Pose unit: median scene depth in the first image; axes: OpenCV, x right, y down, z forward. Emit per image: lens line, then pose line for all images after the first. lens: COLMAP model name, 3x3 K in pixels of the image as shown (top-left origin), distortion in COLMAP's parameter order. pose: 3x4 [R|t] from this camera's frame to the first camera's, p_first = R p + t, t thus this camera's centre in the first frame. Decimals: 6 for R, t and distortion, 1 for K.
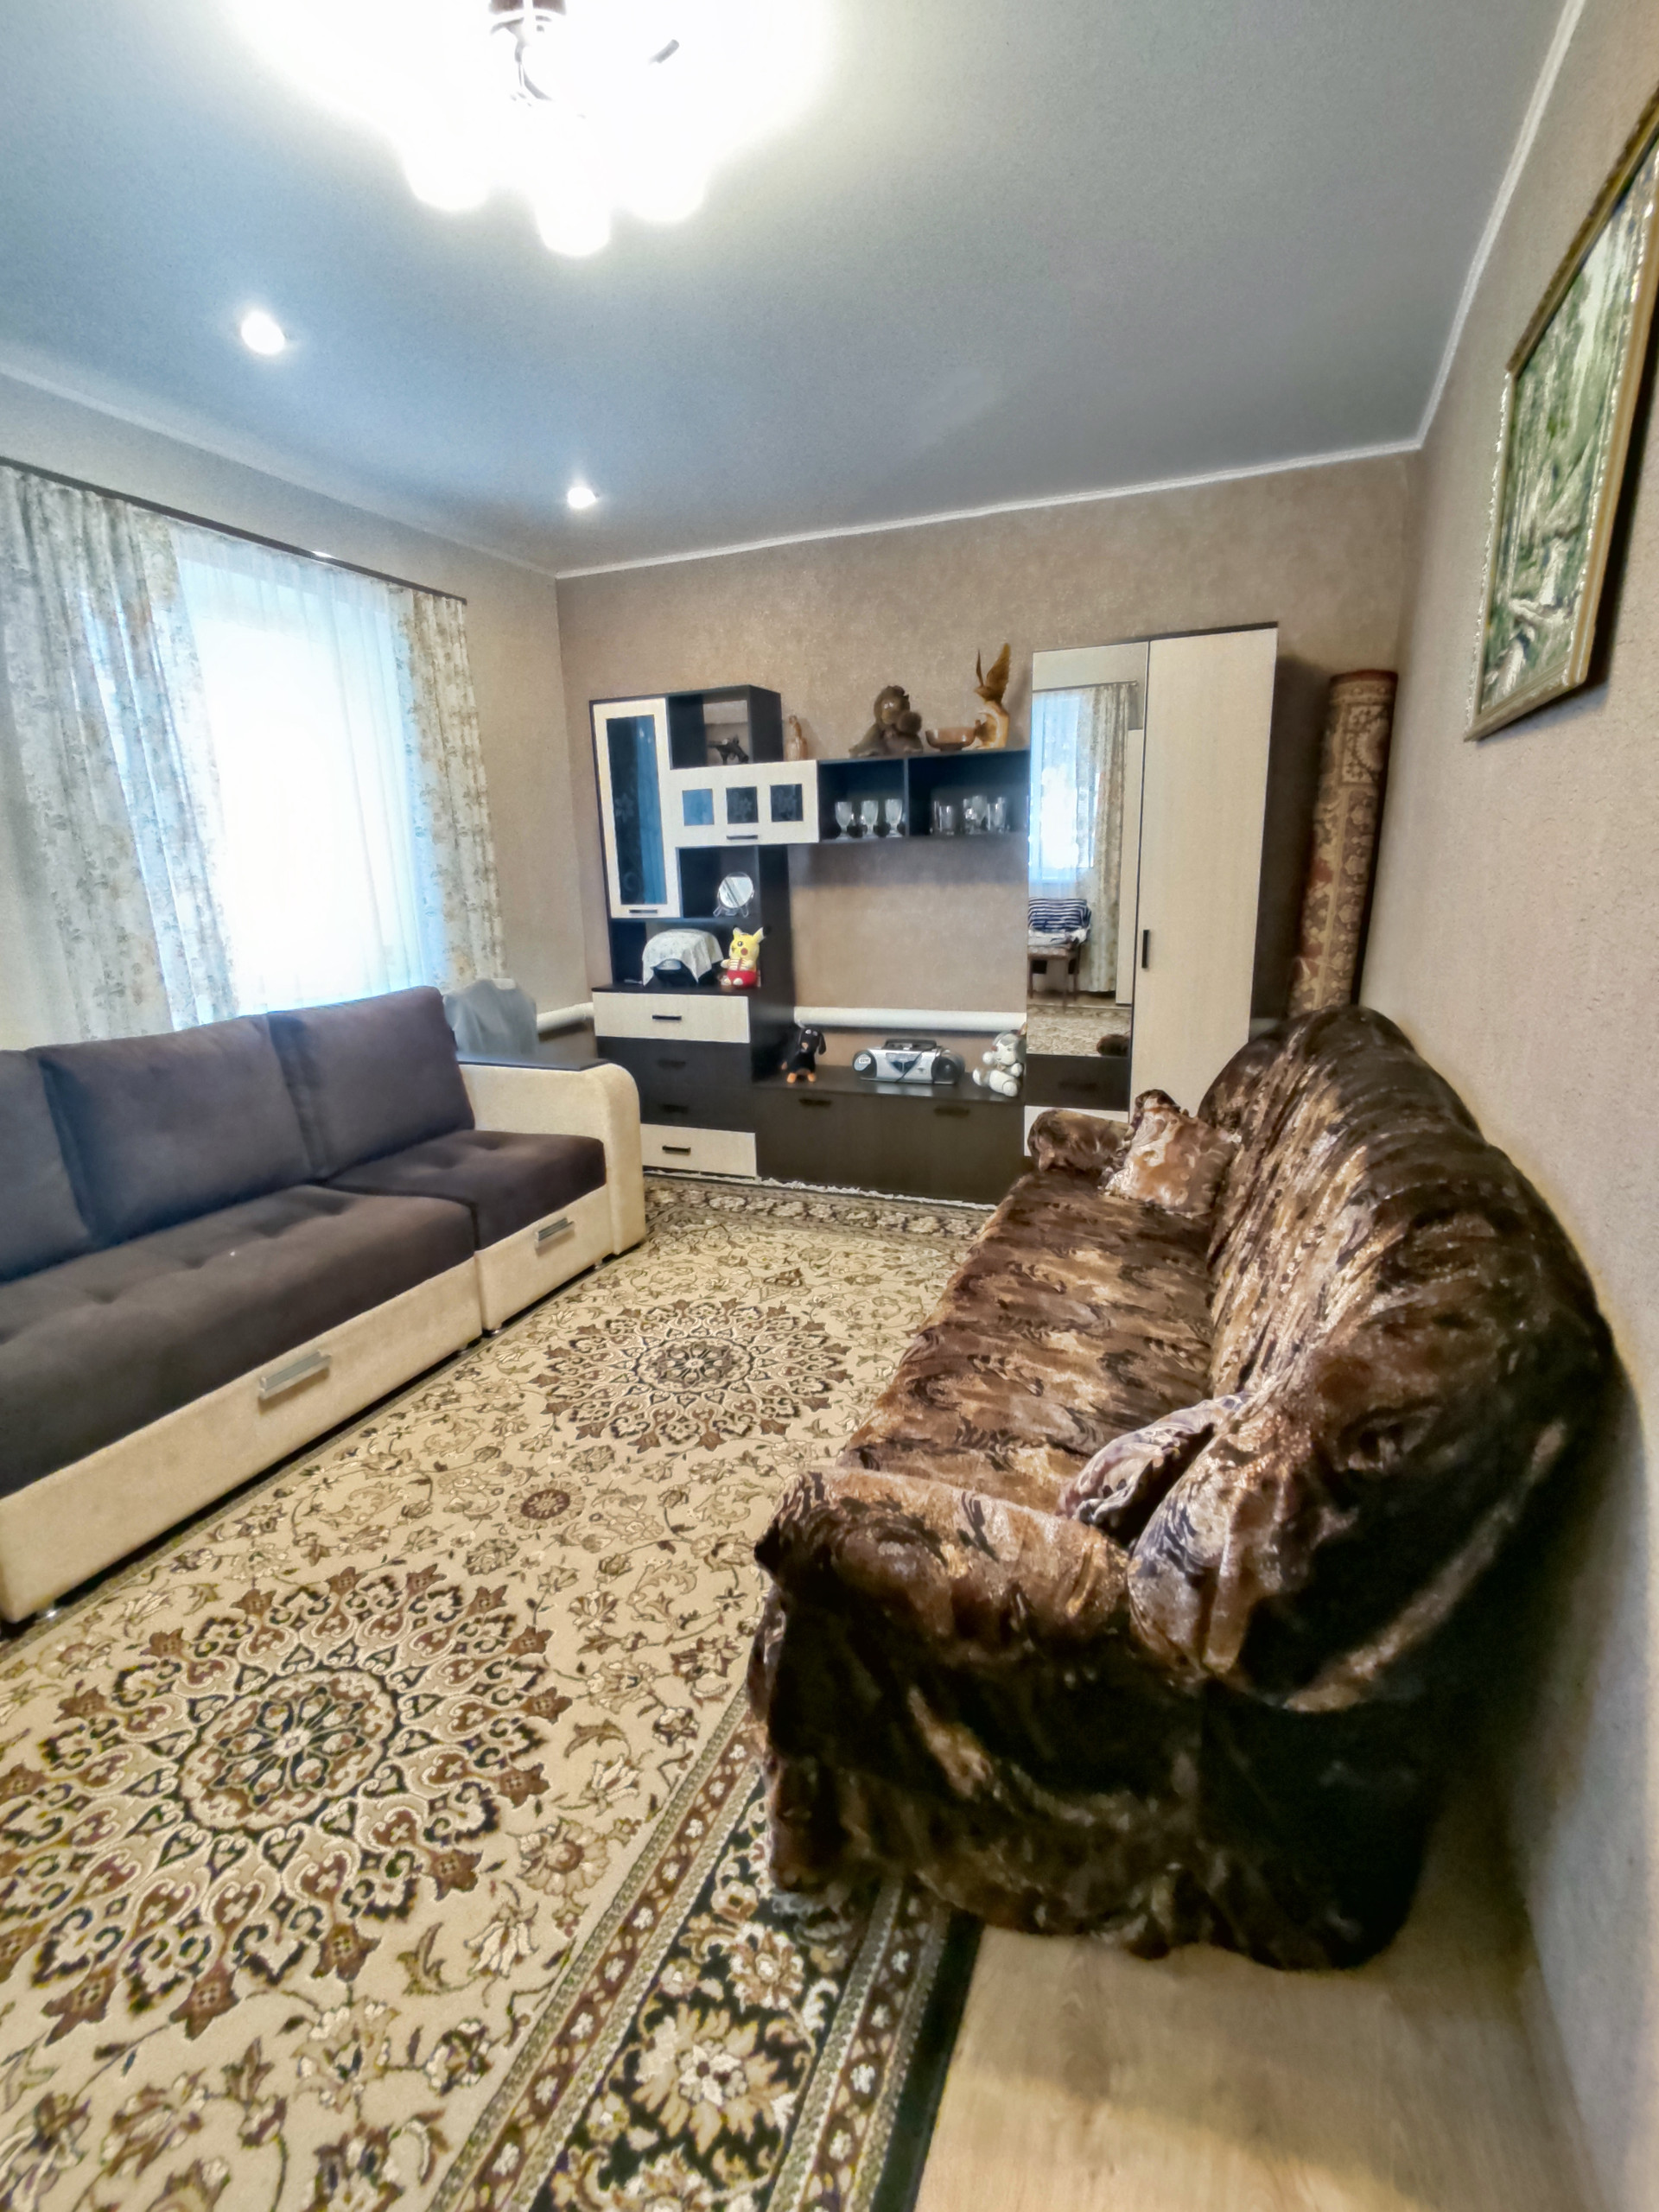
lens RADIAL K [[1010.3, 0, 816.4], [0, 1010.3, 1123.2], [0, 0, 1]] dist [0.001615, -0.000936]
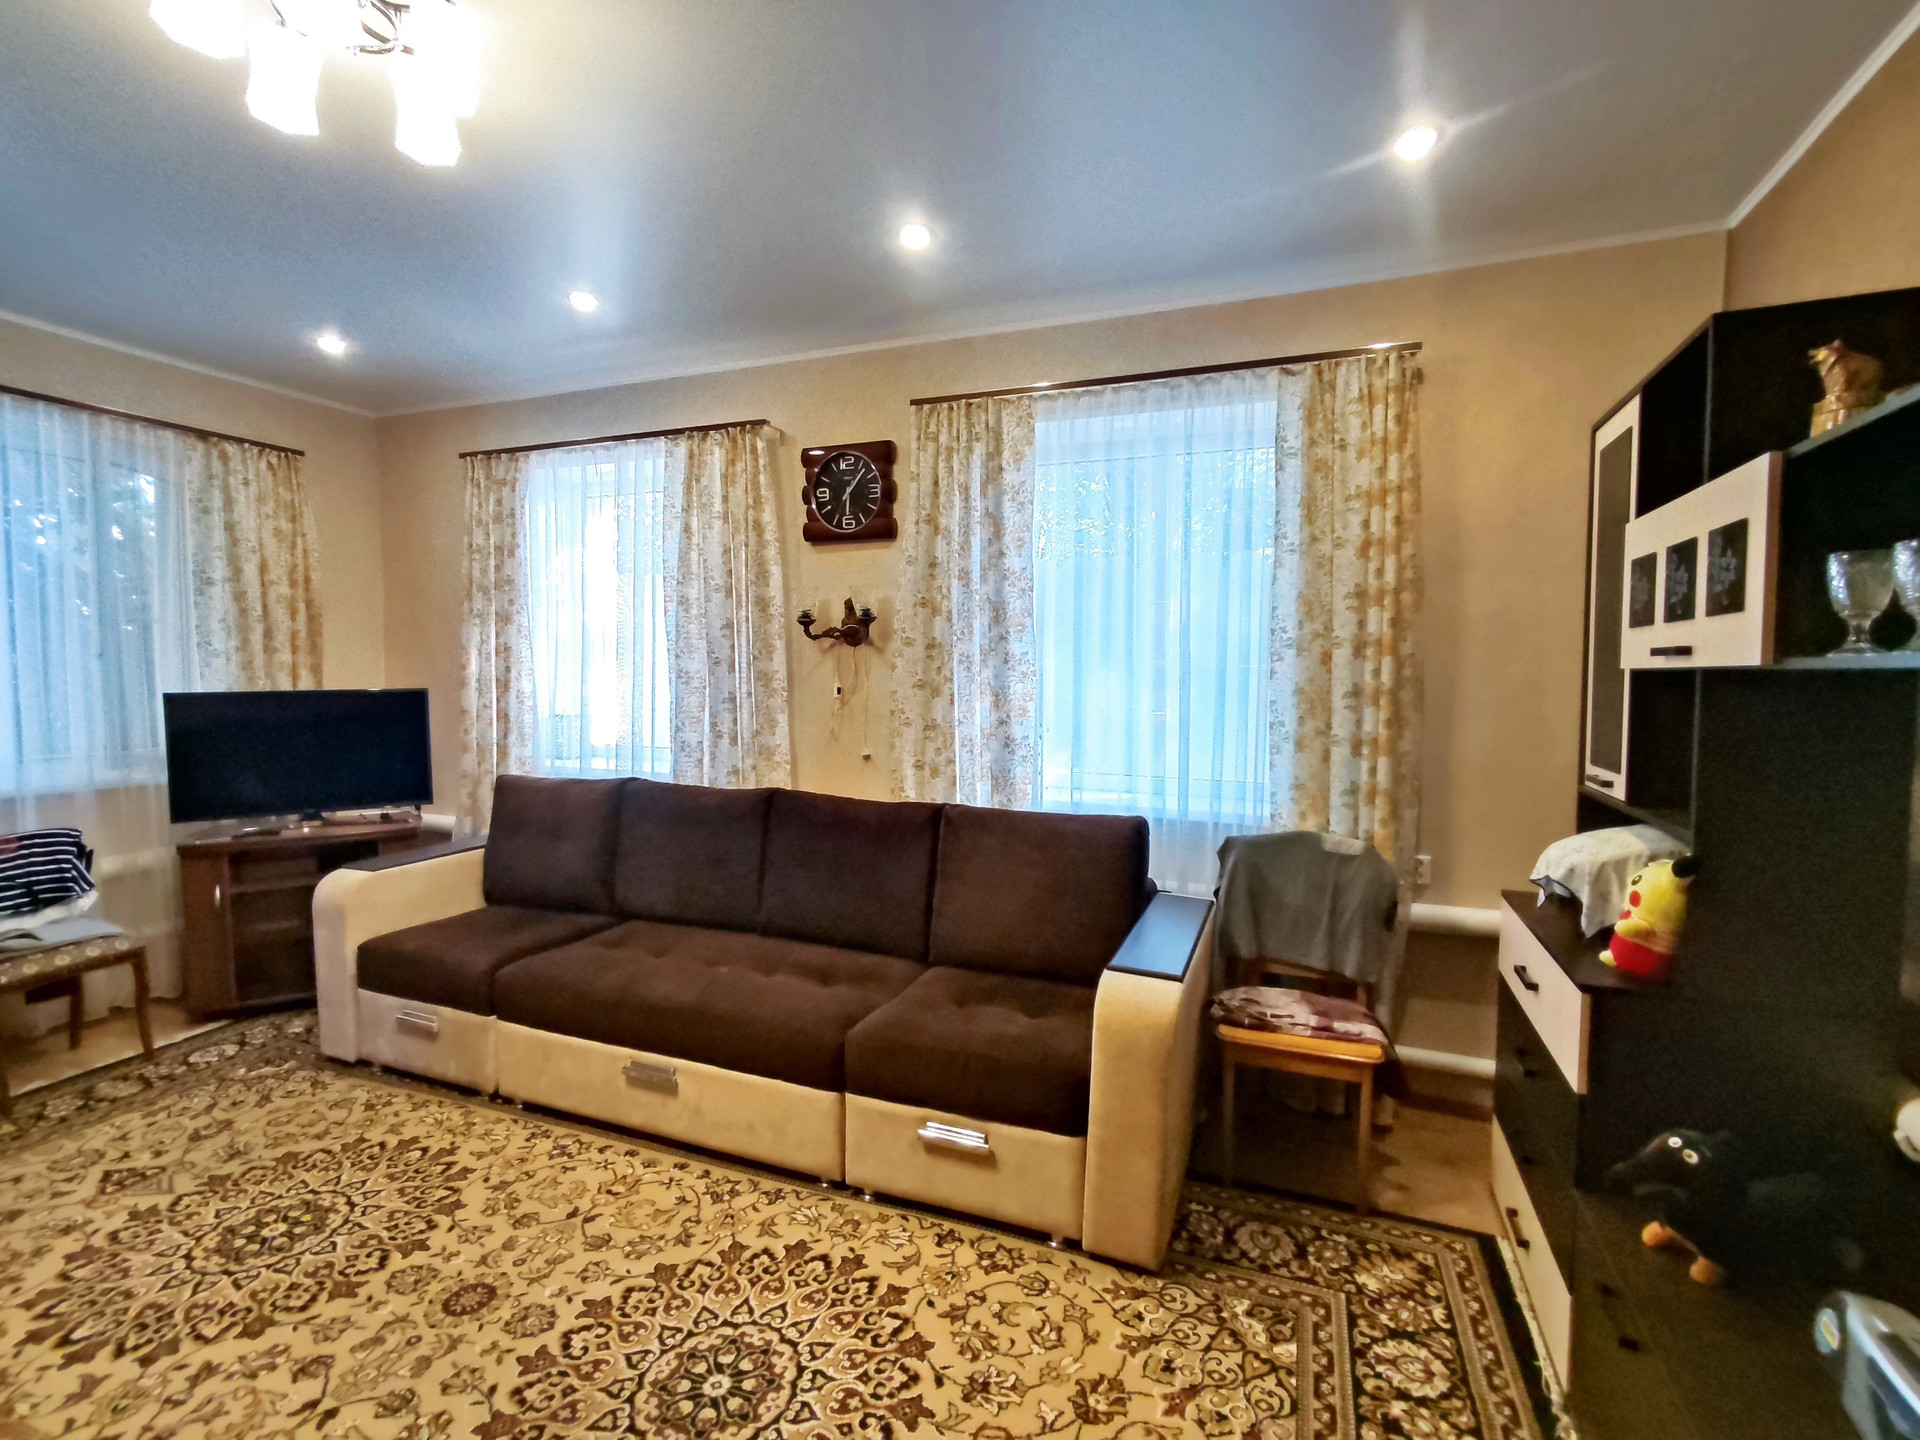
lens RADIAL K [[876.9, 0, 959.7], [0, 876.9, 719.7], [0, 0, 1]] dist [0.001615, -0.000936]
pose [[0.026261, 0.076688, -0.996709, 0.500425], [-0.263237, 0.962394, 0.067112, -0.319530], [0.964374, 0.260609, 0.045461, 1.122596]]
